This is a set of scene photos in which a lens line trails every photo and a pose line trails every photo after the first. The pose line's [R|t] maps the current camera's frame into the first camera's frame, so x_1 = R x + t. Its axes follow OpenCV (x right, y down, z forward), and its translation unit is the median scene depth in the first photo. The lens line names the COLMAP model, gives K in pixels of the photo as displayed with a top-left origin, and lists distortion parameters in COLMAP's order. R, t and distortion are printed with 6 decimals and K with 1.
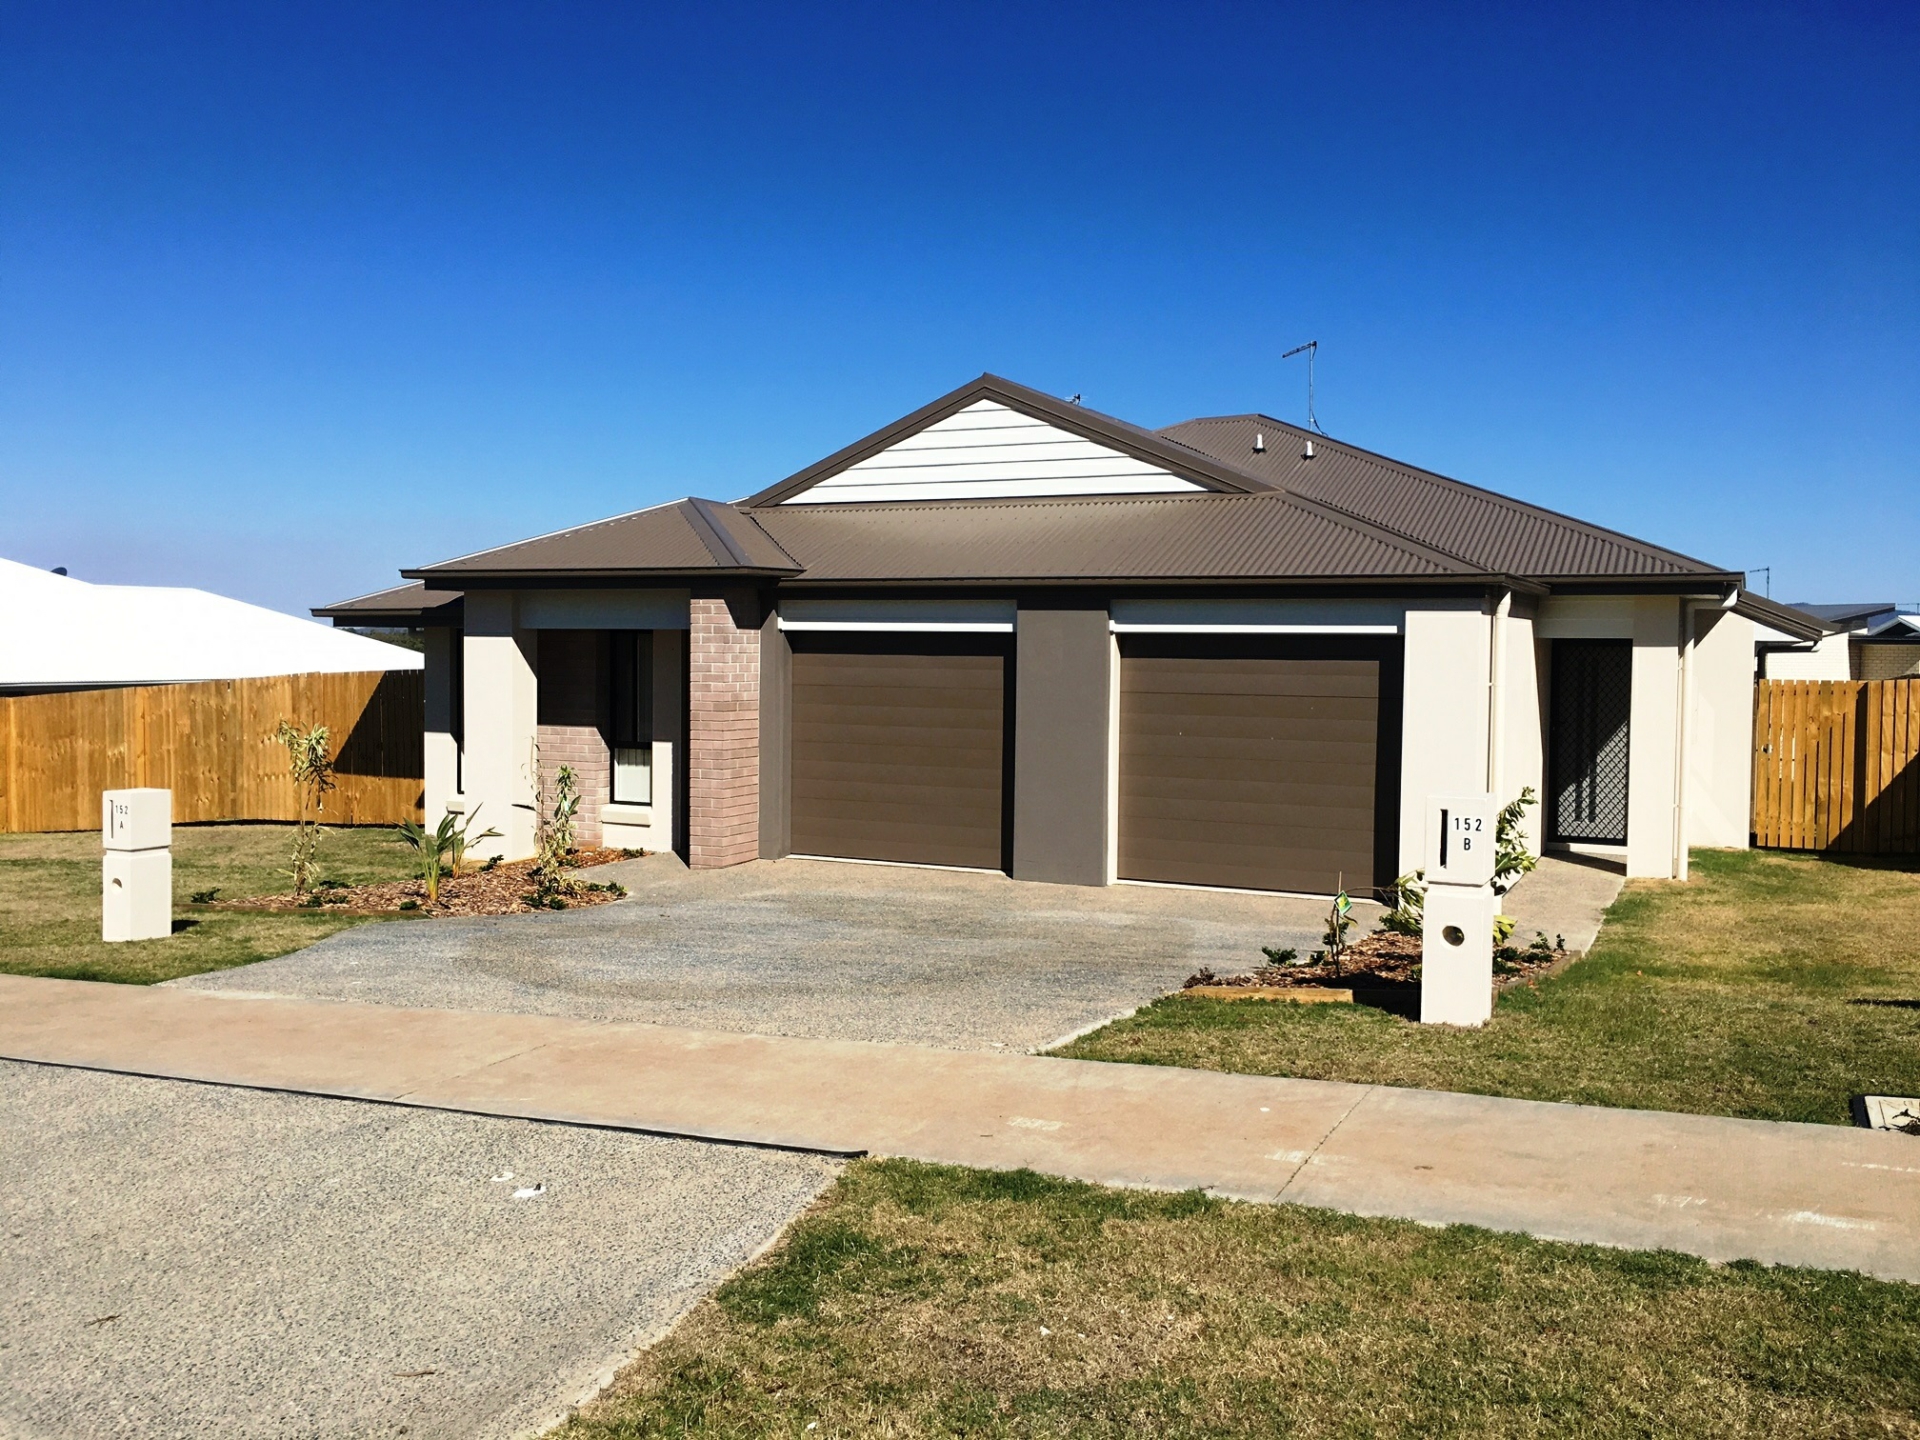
lens RADIAL K [[1646.7, 0, 961.1], [0, 1646.7, 721.9], [0, 0, 1]] dist [0.064559, -0.049481]
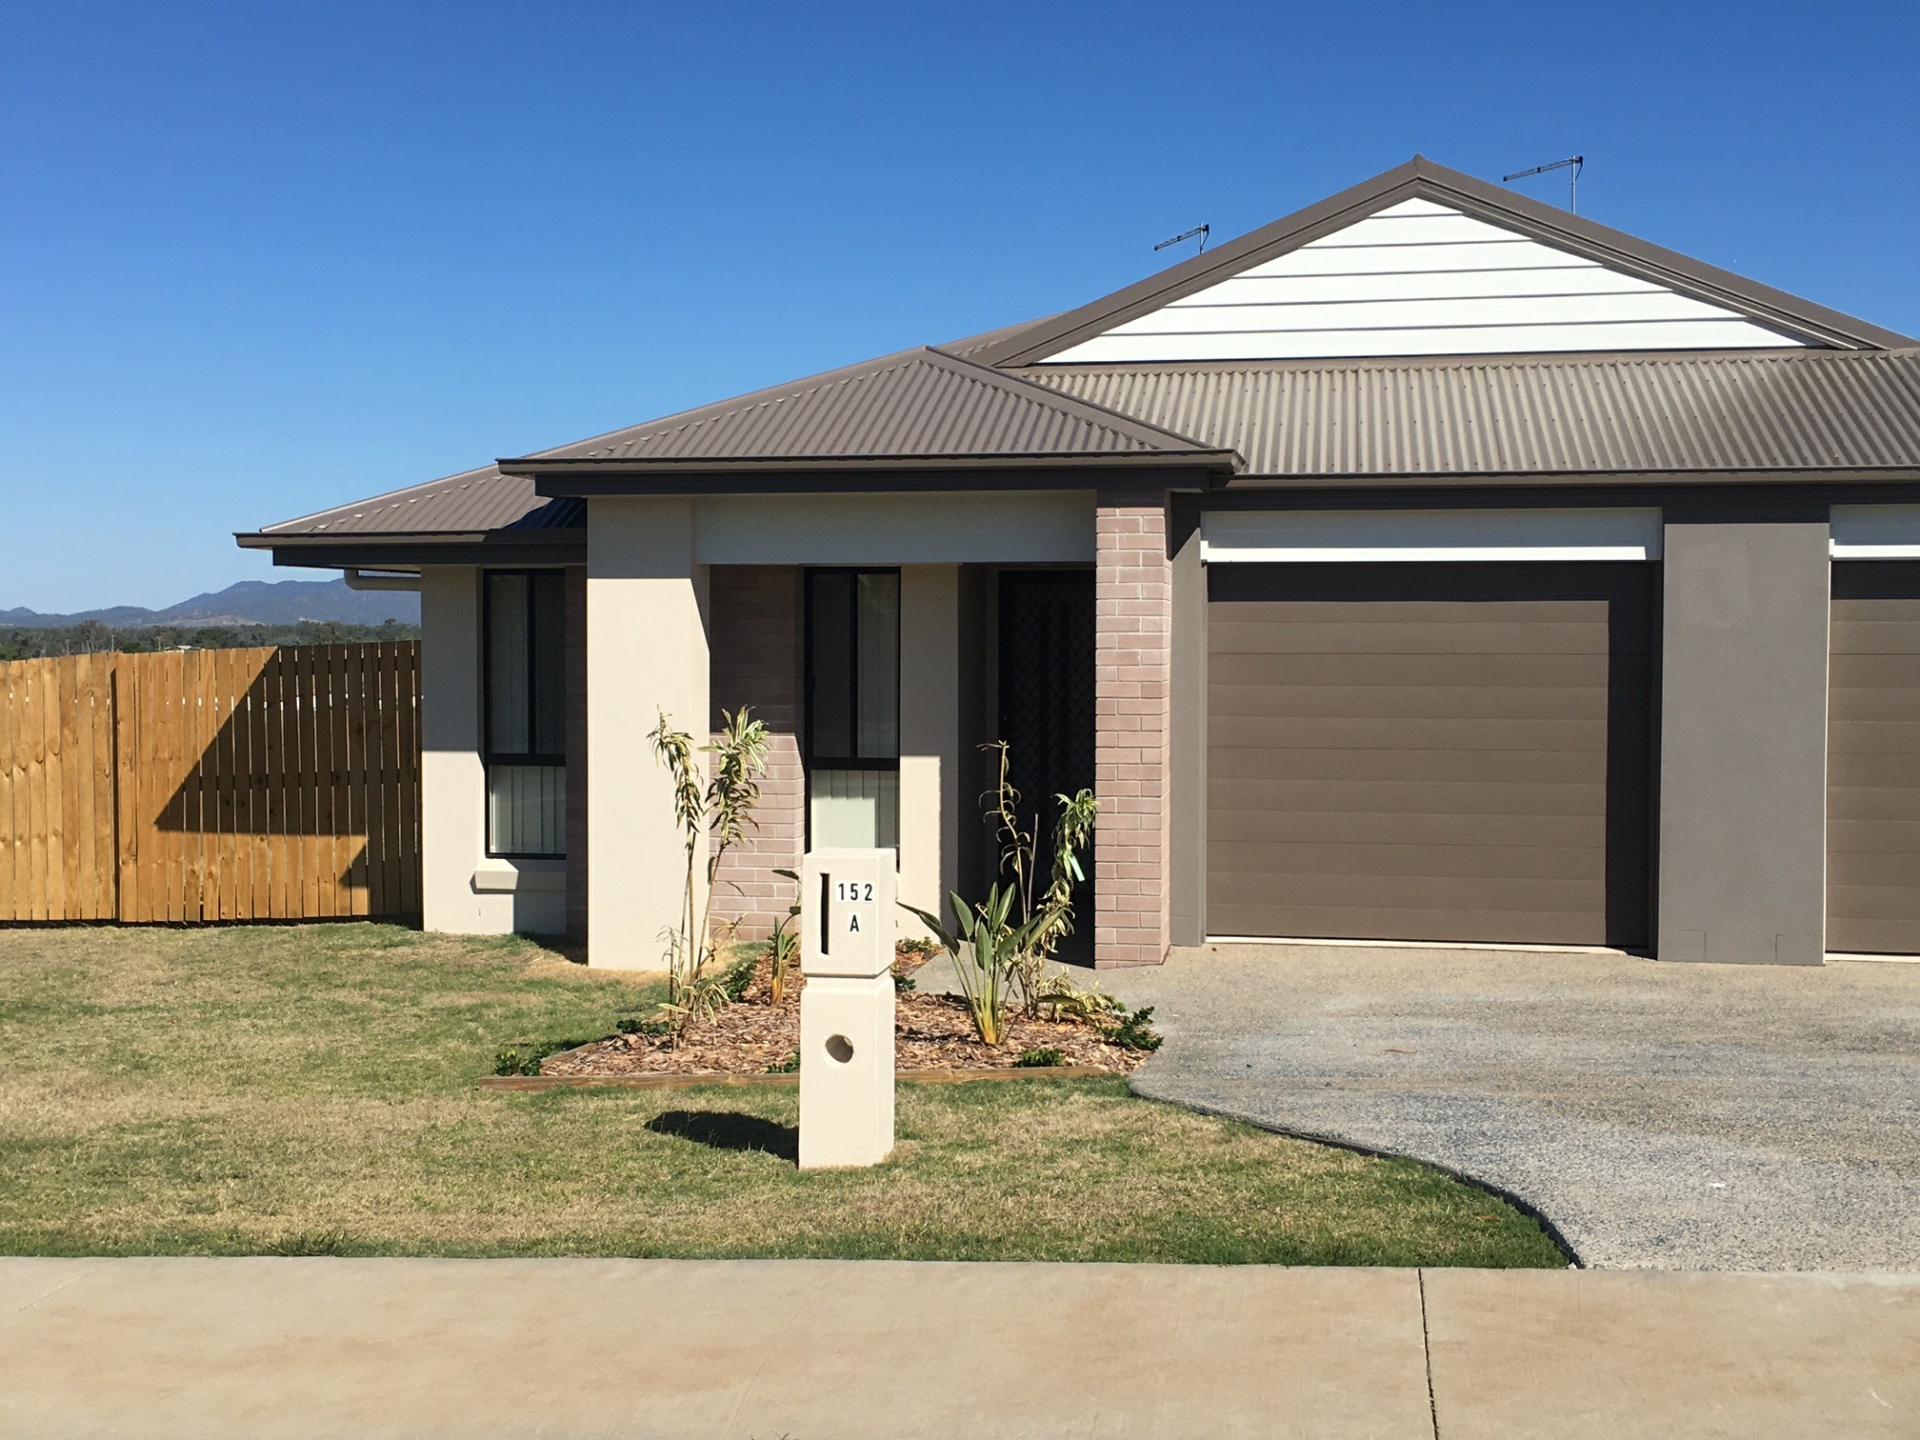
lens RADIAL K [[2267.5, 0, 959.5], [0, 2267.5, 716.1], [0, 0, 1]] dist [0.055091, 0.000000]
pose [[0.960754, -0.019157, 0.276741, -0.401167], [0.022092, 0.999728, -0.007493, 0.004315], [-0.276522, 0.013313, 0.960915, 0.221224]]
